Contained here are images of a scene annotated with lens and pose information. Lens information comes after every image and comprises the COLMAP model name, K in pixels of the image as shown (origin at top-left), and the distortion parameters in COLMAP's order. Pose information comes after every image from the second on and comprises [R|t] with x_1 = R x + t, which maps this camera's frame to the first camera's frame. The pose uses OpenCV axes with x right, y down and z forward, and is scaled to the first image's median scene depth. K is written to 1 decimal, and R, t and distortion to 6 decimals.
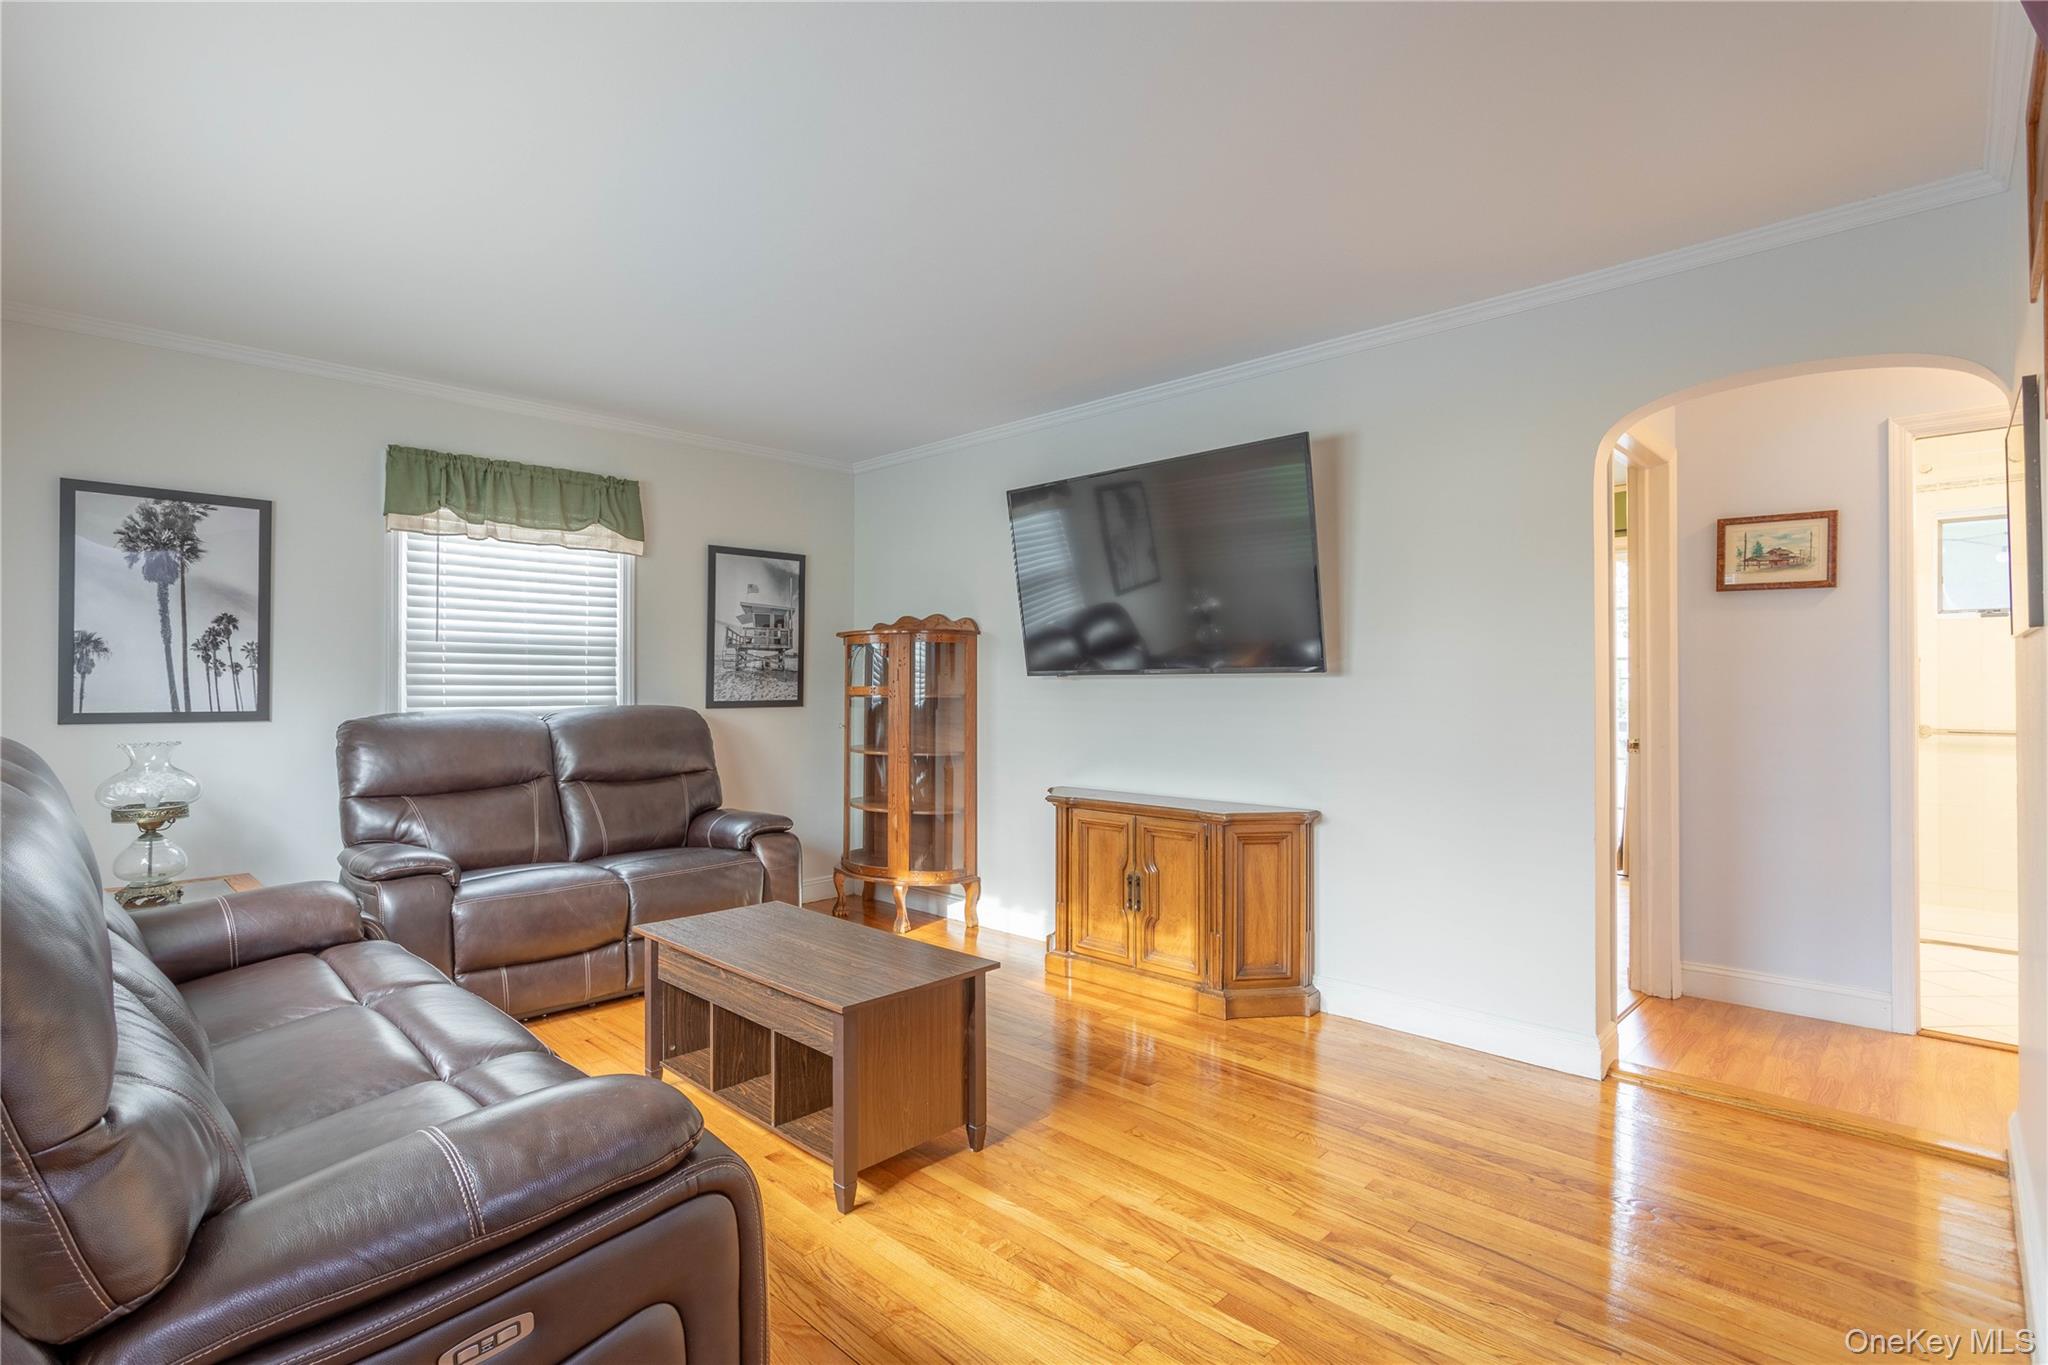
lens RADIAL K [[968.4, 0, 1024.0], [0, 968.4, 682.5], [0, 0, 1]] dist [-0.002291, 0.000028]
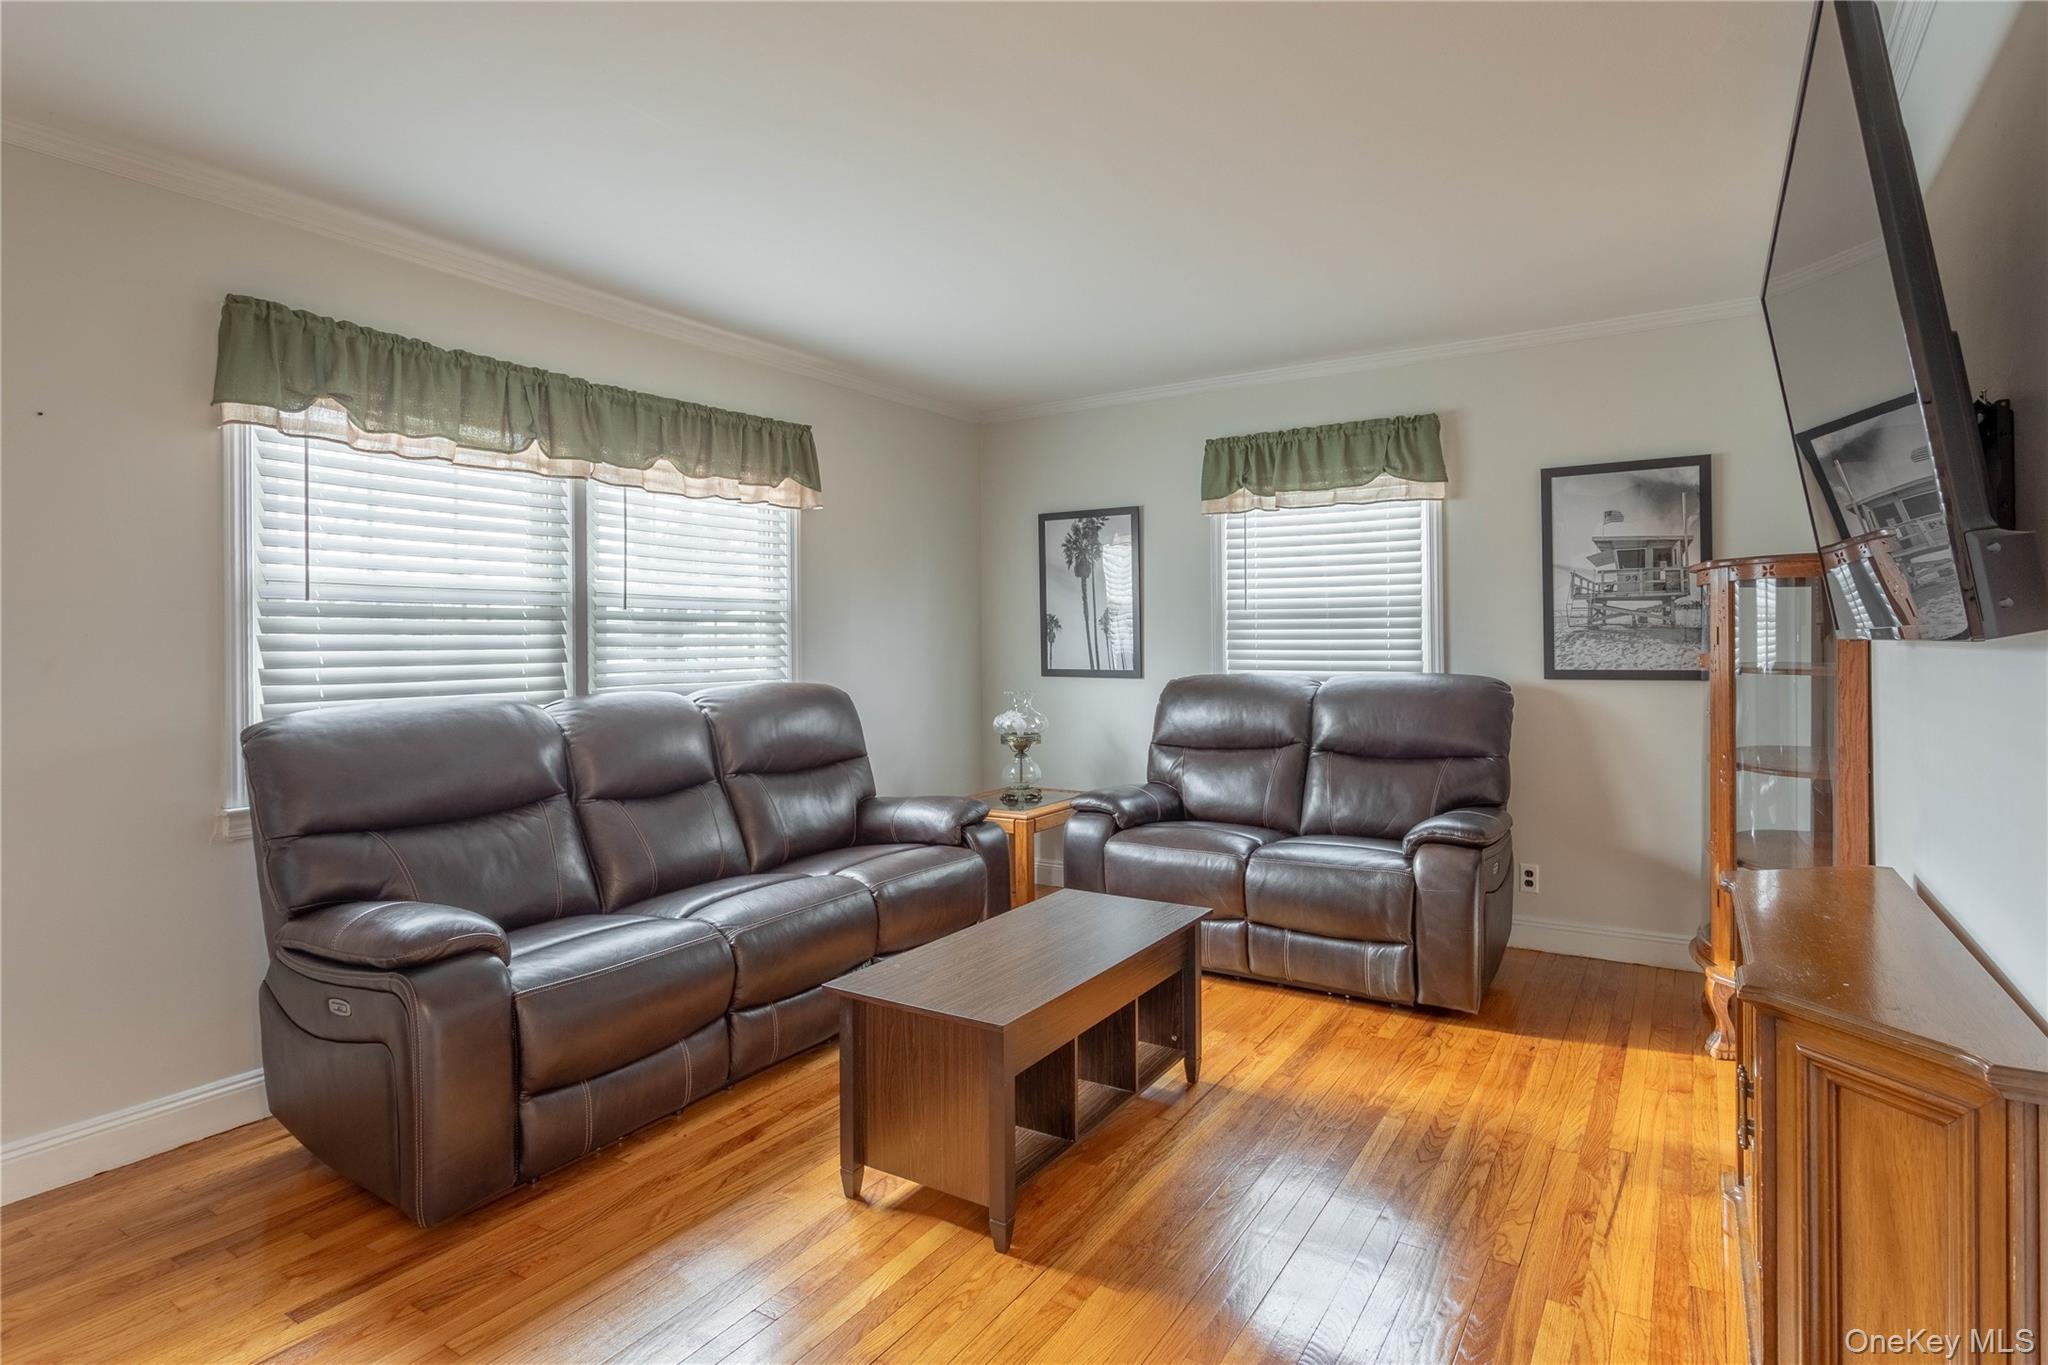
lens RADIAL K [[996.4, 0, 1024.0], [0, 996.4, 652.2], [0, 0, 1]] dist [0.000031, 0.000202]
pose [[0.250317, -0.002245, -0.968161, 0.376667], [0.002784, 0.999995, -0.001599, 0.005895], [0.968160, -0.002295, 0.250322, 0.429136]]
